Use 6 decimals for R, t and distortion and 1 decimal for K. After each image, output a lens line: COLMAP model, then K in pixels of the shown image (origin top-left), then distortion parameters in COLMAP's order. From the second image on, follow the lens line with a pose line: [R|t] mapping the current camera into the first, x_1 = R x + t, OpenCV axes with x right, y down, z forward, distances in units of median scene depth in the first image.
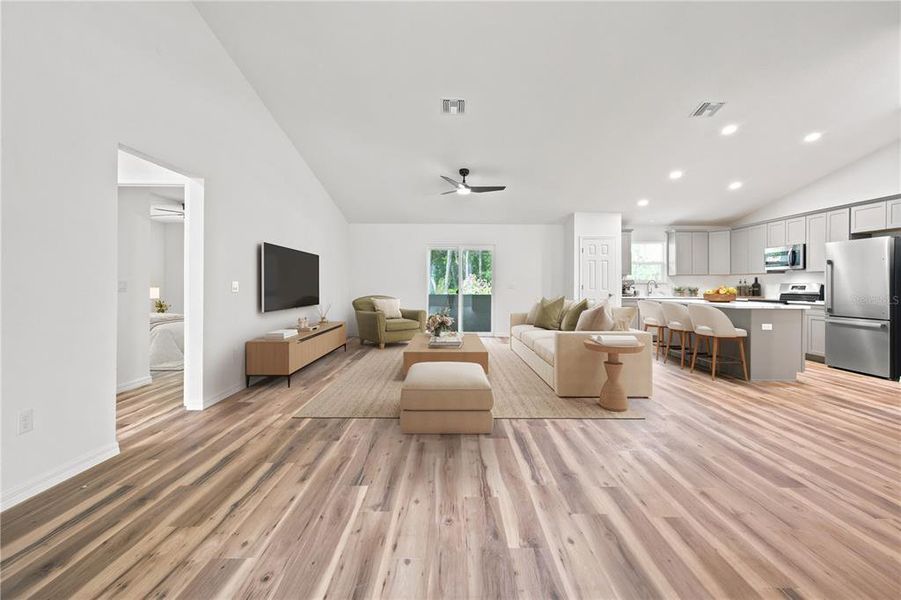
lens RADIAL K [[392.3, 0, 445.6], [0, 392.3, 283.7], [0, 0, 1]] dist [0.000463, 0.000339]
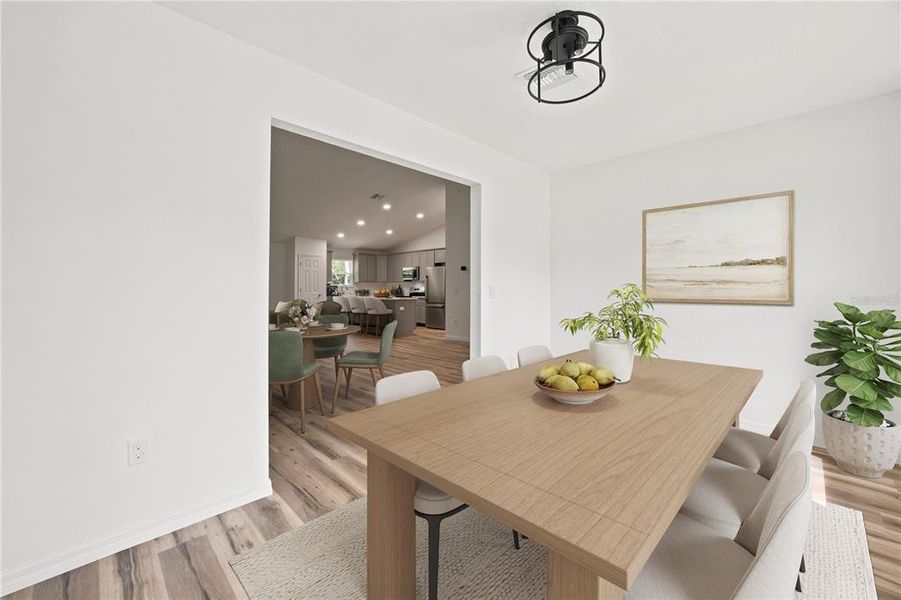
lens RADIAL K [[365.4, 0, 448.3], [0, 365.4, 286.2], [0, 0, 1]] dist [-0.000908, -0.000163]
pose [[0.701605, 0.004303, 0.712553, -0.254802], [-0.000366, 0.999984, -0.005678, 0.004436], [-0.712566, 0.003724, 0.701595, -0.353334]]
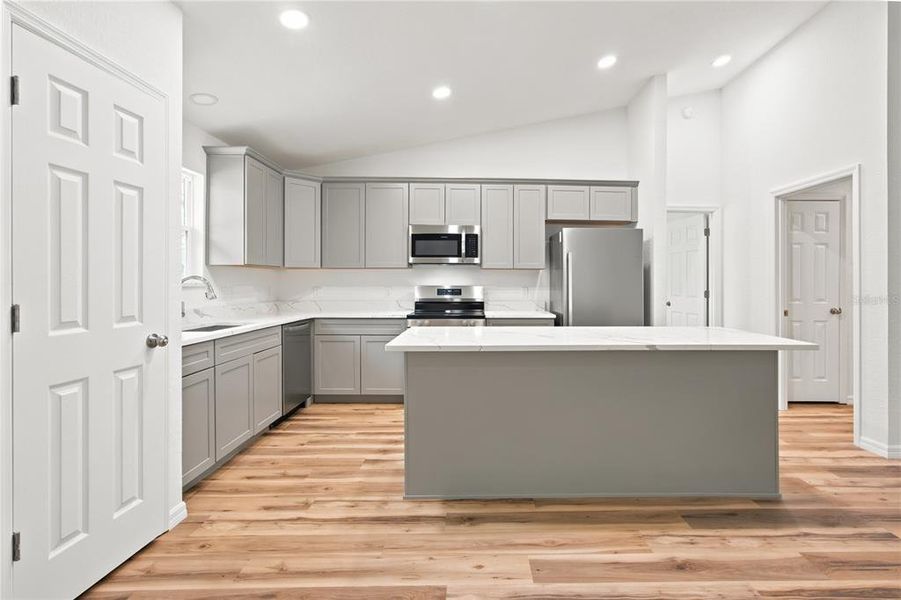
lens RADIAL K [[411.7, 0, 491.2], [0, 411.7, 281.0], [0, 0, 1]] dist [-0.000682, -0.000050]
pose [[-0.034447, -0.002598, 0.999403, 0.223889], [-0.003577, 0.999991, 0.002477, -0.011326], [-0.999400, -0.003489, -0.034456, 0.996423]]
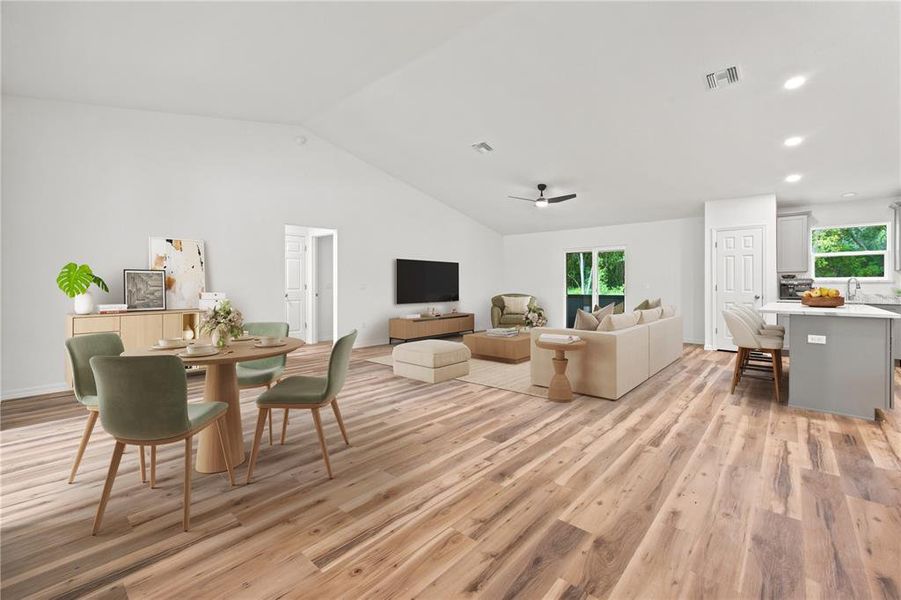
lens RADIAL K [[378.6, 0, 450.5], [0, 378.6, 286.9], [0, 0, 1]] dist [-0.000593, -0.000084]
pose [[0.750868, -0.001325, -0.660451, 0.563417], [0.001927, 0.999998, 0.000185, 0.006234], [0.660449, -0.001411, 0.750869, -0.005002]]
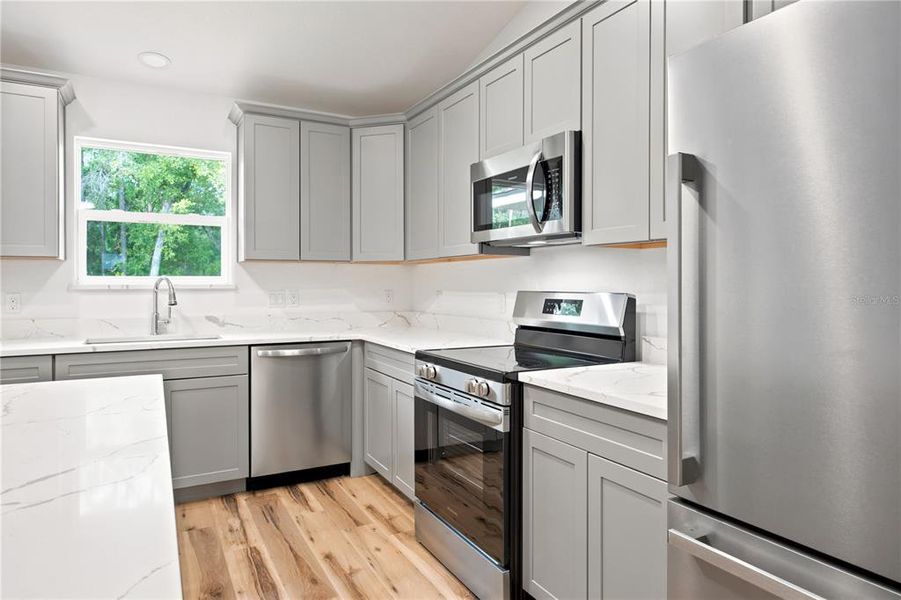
lens RADIAL K [[563.8, 0, 445.9], [0, 563.8, 282.1], [0, 0, 1]] dist [0.001848, 0.000314]
pose [[0.878313, -0.003532, 0.478073, 0.669660], [0.004057, 0.999992, -0.000066, -0.008516], [-0.478069, 0.001997, 0.878320, 0.726315]]
